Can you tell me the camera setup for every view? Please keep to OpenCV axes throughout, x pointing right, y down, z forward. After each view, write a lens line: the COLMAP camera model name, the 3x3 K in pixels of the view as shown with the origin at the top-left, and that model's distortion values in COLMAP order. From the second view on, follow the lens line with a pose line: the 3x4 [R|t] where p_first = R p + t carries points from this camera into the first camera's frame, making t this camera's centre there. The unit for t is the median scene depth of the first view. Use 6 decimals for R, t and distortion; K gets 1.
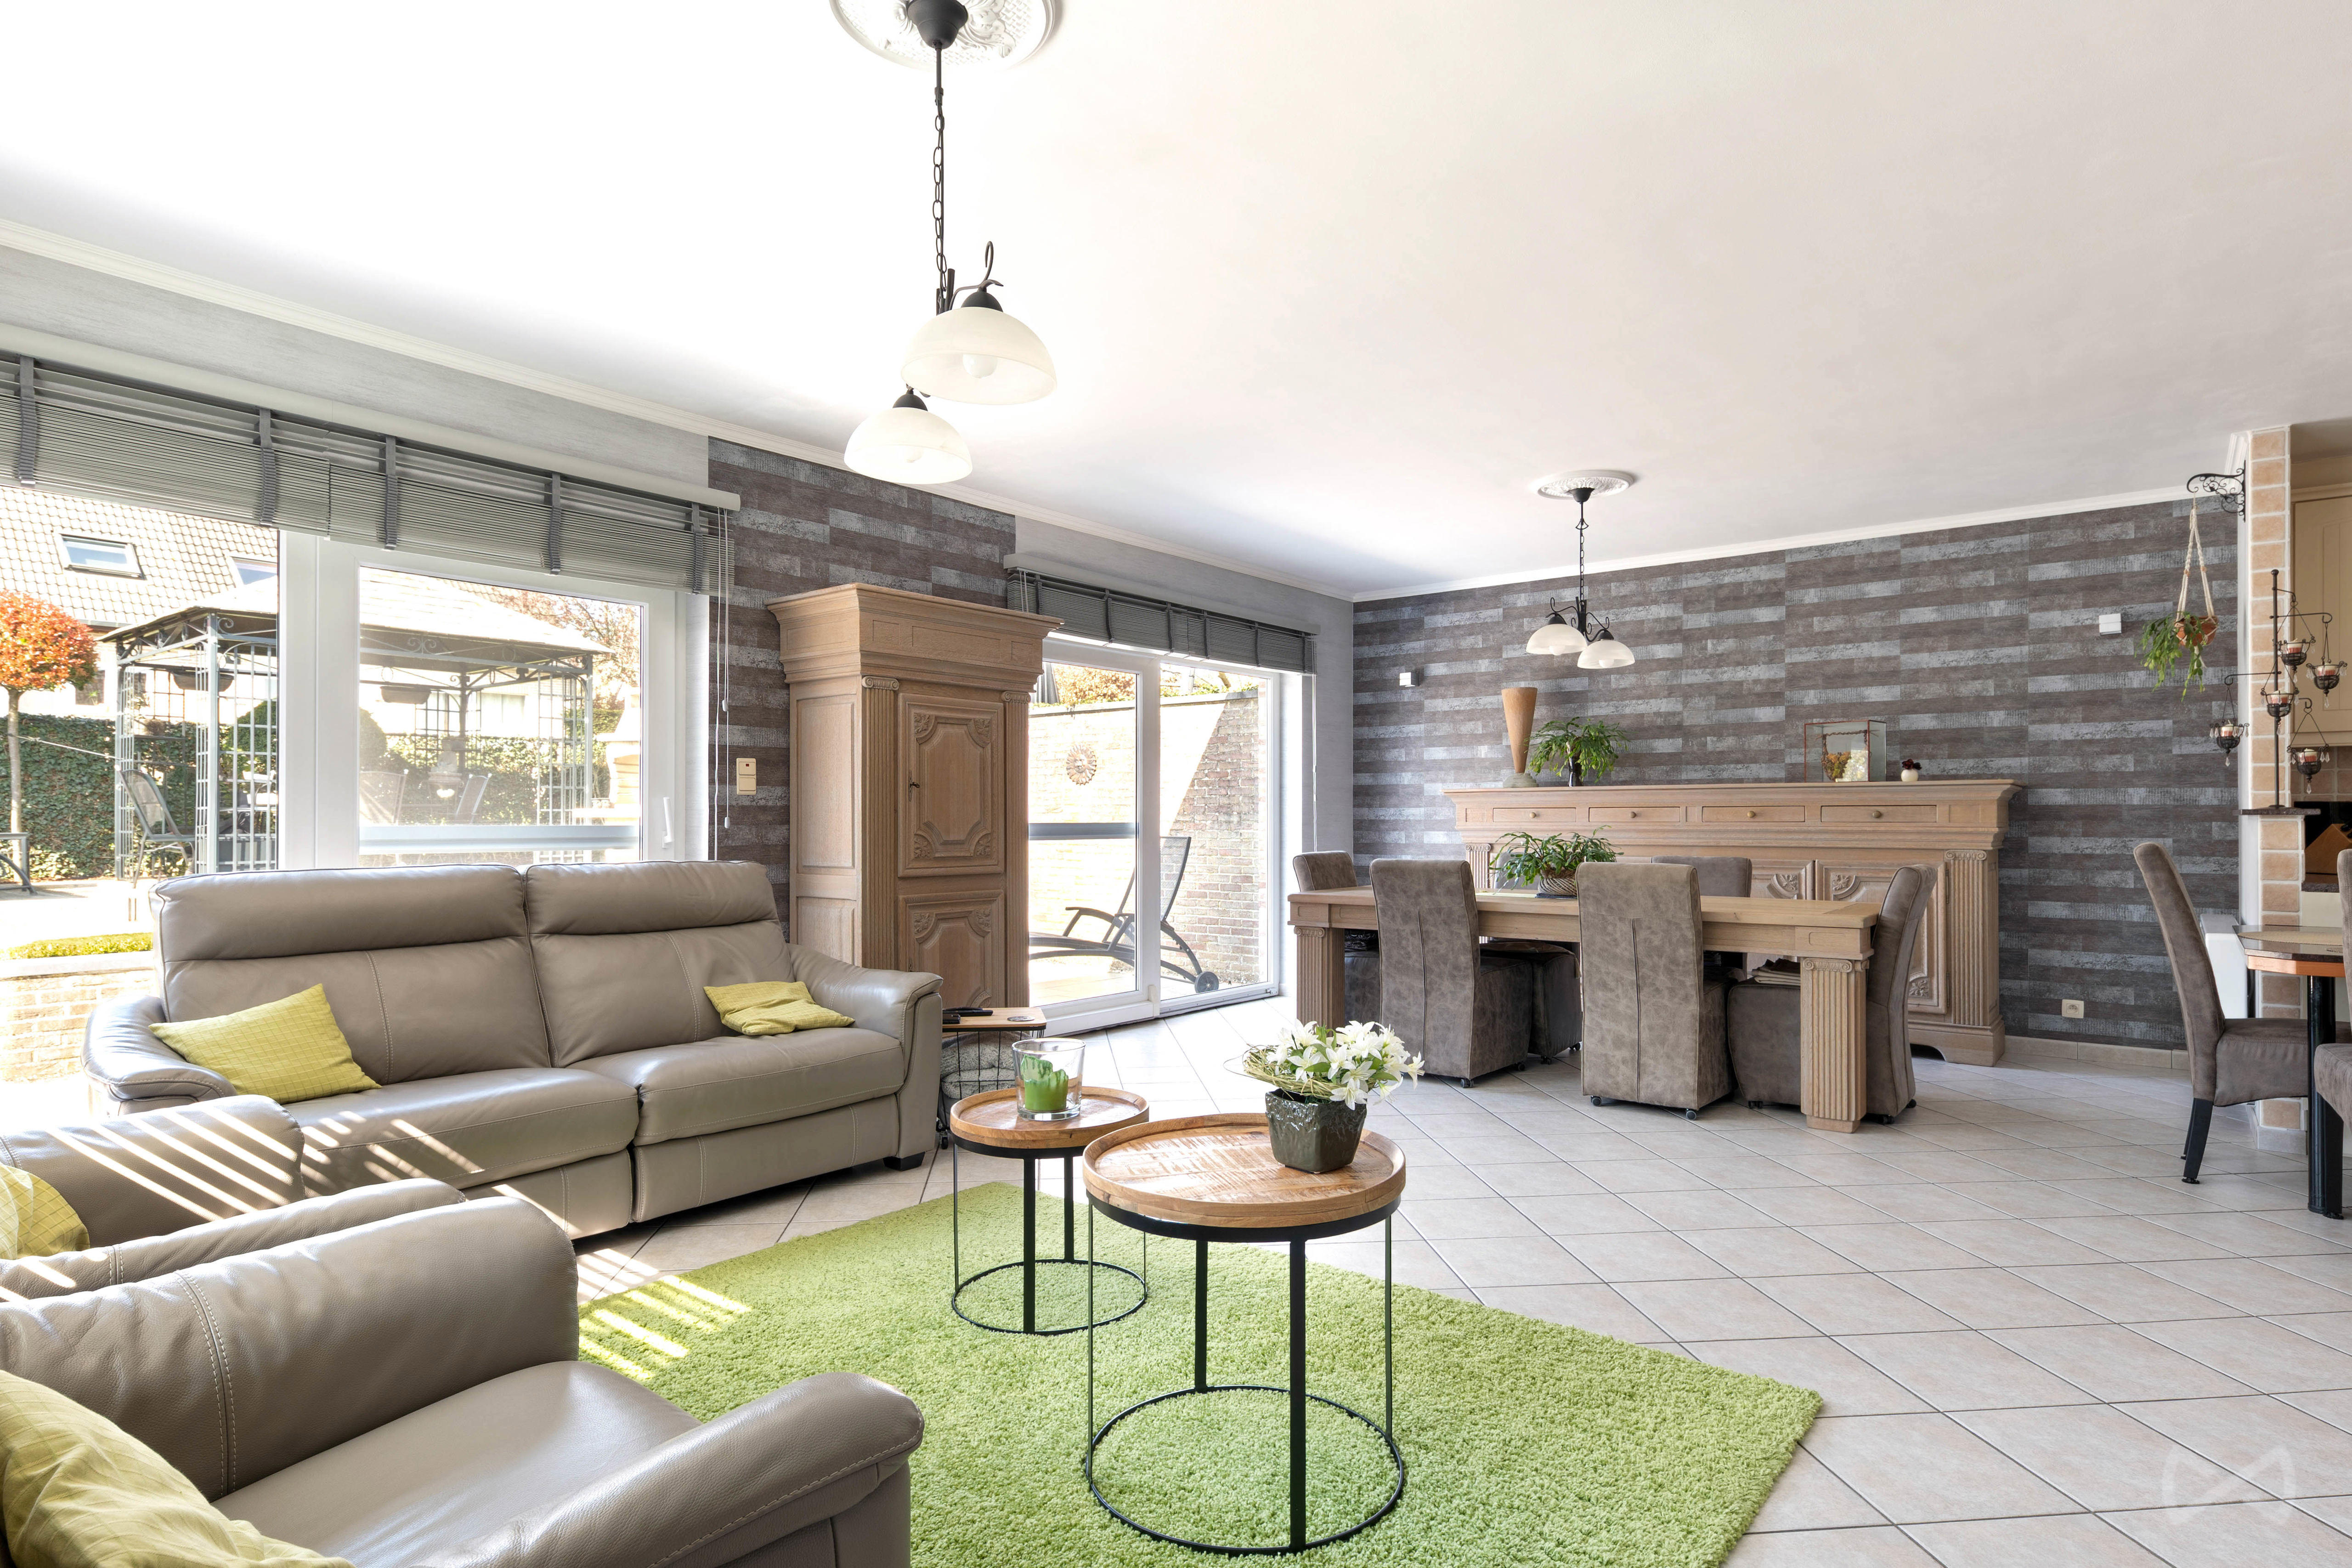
lens RADIAL K [[1268.0, 0, 1156.7], [0, 1268.0, 804.9], [0, 0, 1]] dist [0.011923, 0.001744]
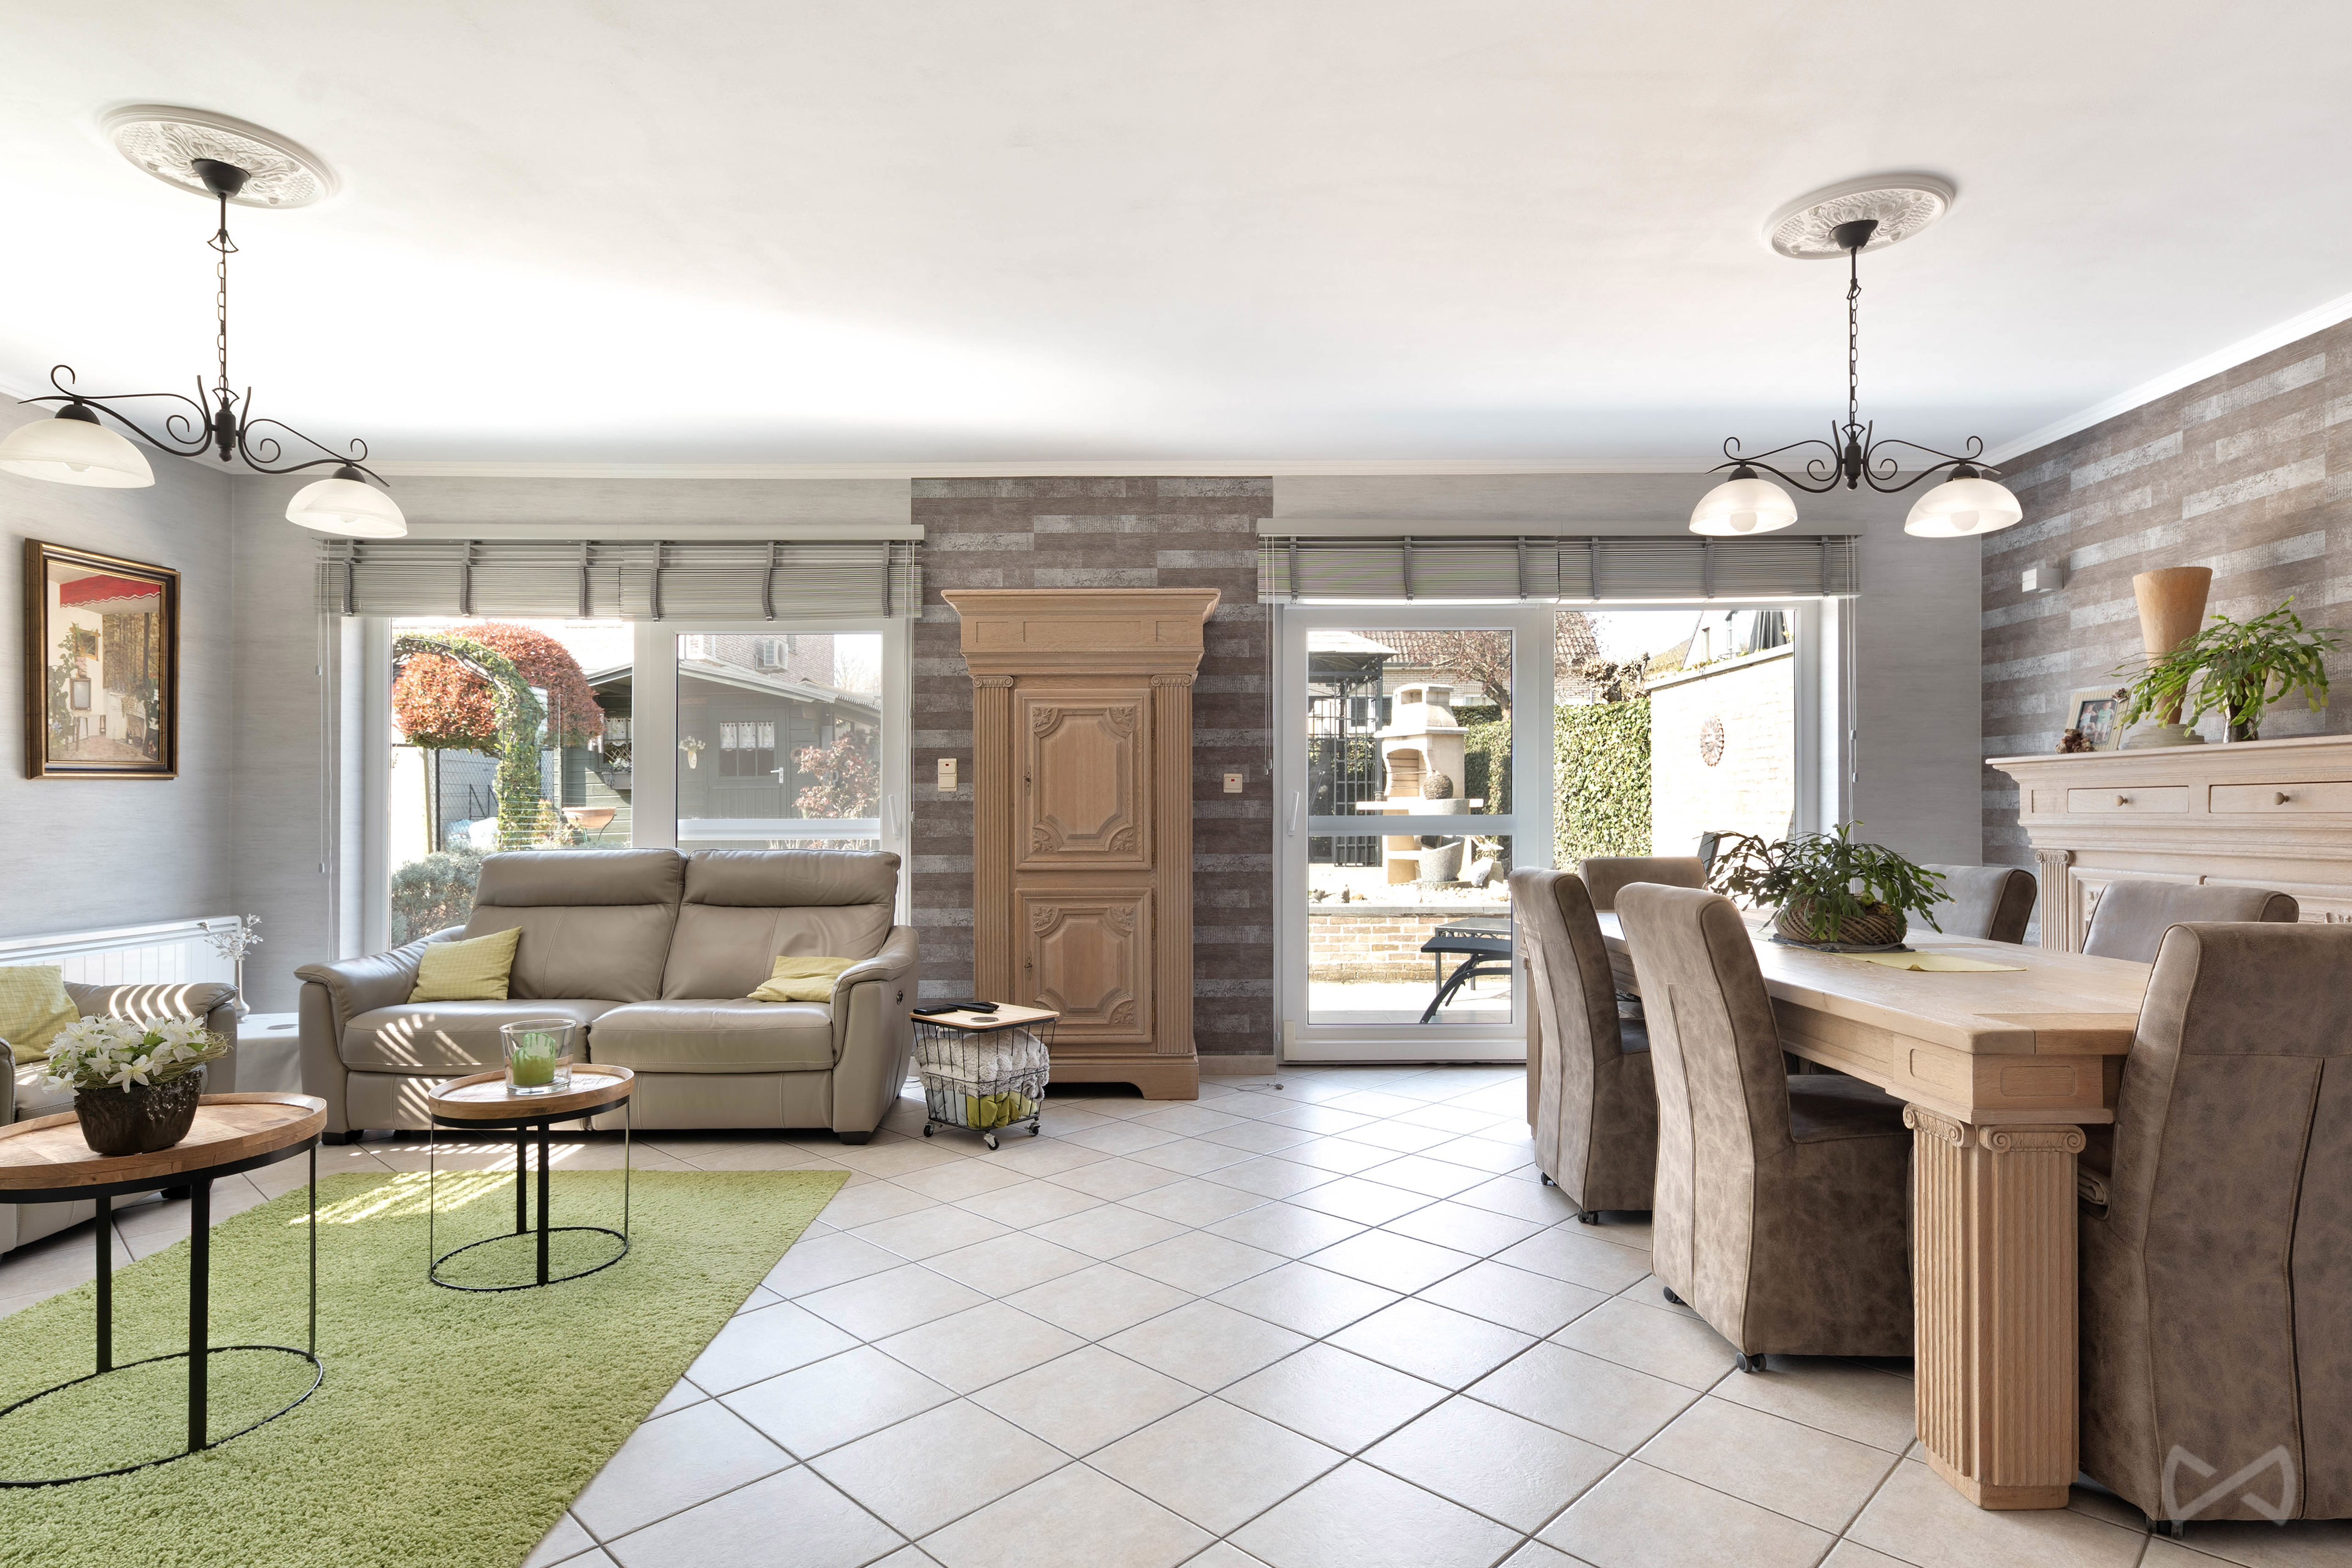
lens RADIAL K [[1268.0, 0, 1168.6], [0, 1268.0, 797.5], [0, 0, 1]] dist [0.011923, 0.001744]
pose [[0.620924, -0.012218, -0.783775, 0.648414], [0.013038, 0.999901, -0.005258, 0.005561], [0.783762, -0.006954, 0.621022, 0.447002]]
